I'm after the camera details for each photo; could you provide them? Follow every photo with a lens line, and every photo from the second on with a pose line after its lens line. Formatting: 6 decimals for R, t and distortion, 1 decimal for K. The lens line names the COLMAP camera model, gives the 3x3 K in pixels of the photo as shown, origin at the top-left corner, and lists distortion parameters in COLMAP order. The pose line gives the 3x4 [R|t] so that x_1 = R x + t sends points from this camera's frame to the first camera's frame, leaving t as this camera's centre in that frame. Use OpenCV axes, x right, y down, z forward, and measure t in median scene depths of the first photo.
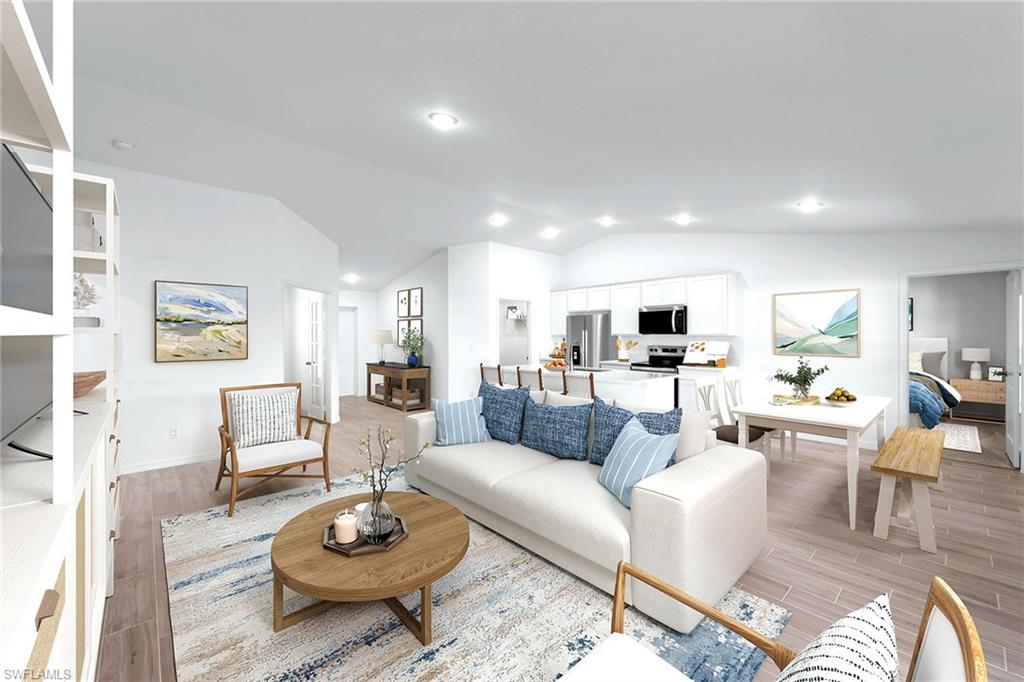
lens RADIAL K [[402.4, 0, 512.9], [0, 402.4, 329.3], [0, 0, 1]] dist [0.000442, 0.000169]
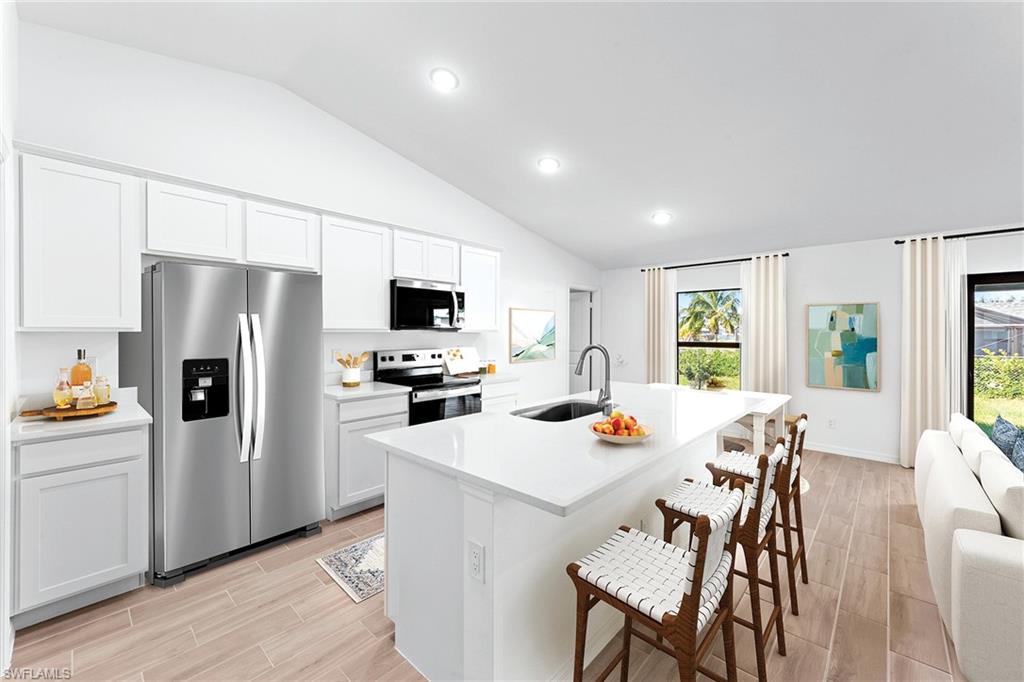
lens RADIAL K [[423.1, 0, 515.1], [0, 423.1, 326.6], [0, 0, 1]] dist [0.022040, -0.000363]
pose [[-0.098344, 0.003460, 0.995146, -0.253789], [-0.031741, 0.999474, -0.006612, 0.006925], [-0.994646, -0.032237, -0.098182, 0.959938]]
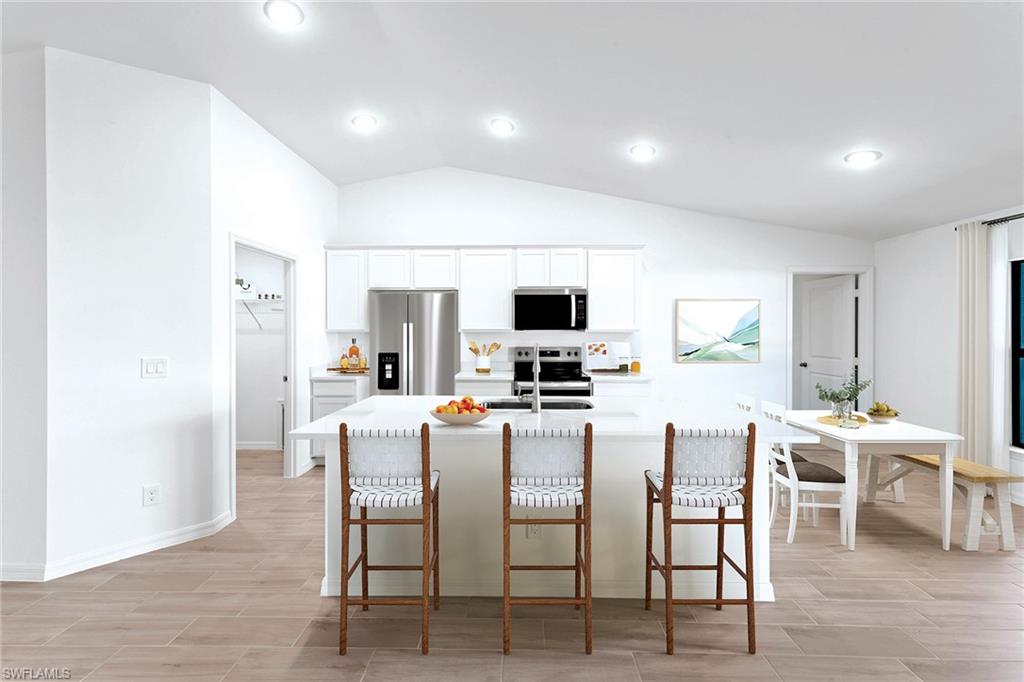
lens RADIAL K [[412.2, 0, 509.5], [0, 412.2, 329.2], [0, 0, 1]] dist [0.001282, -0.000037]
pose [[0.694072, -0.009473, 0.719844, -0.169597], [-0.015767, 0.999474, 0.028355, -0.008300], [-0.719733, -0.031030, 0.693557, 0.590190]]
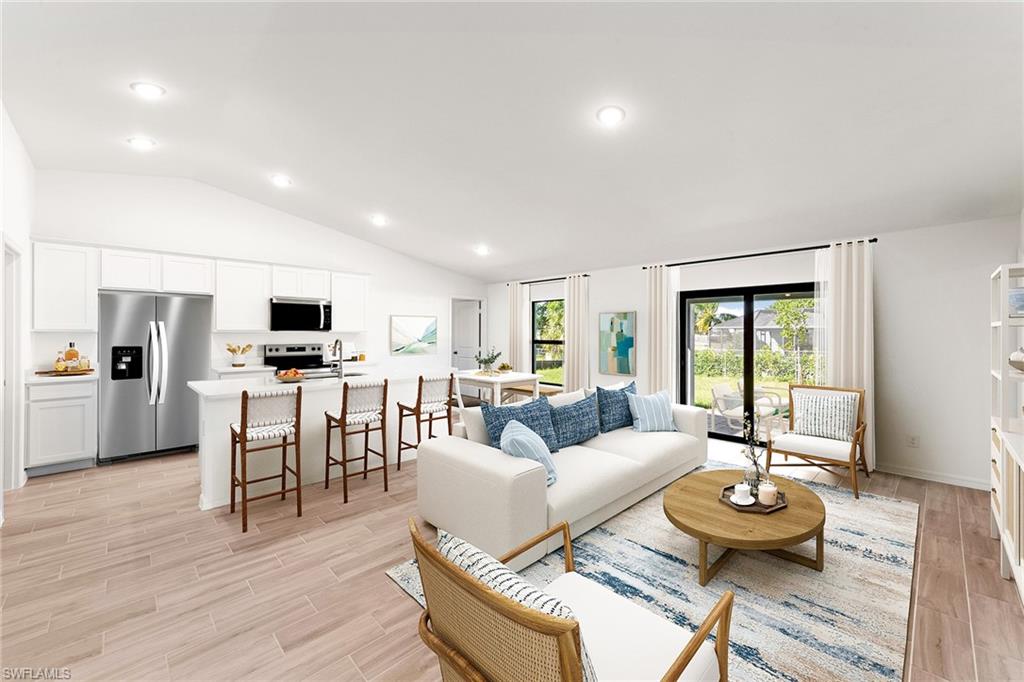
lens RADIAL K [[402.4, 0, 512.9], [0, 402.4, 329.3], [0, 0, 1]] dist [0.000442, 0.000169]
pose [[-0.020392, -0.002413, 0.999789, -0.520705], [-0.033763, 0.999428, 0.001724, -0.008796], [-0.999222, -0.033721, -0.020461, 0.575410]]
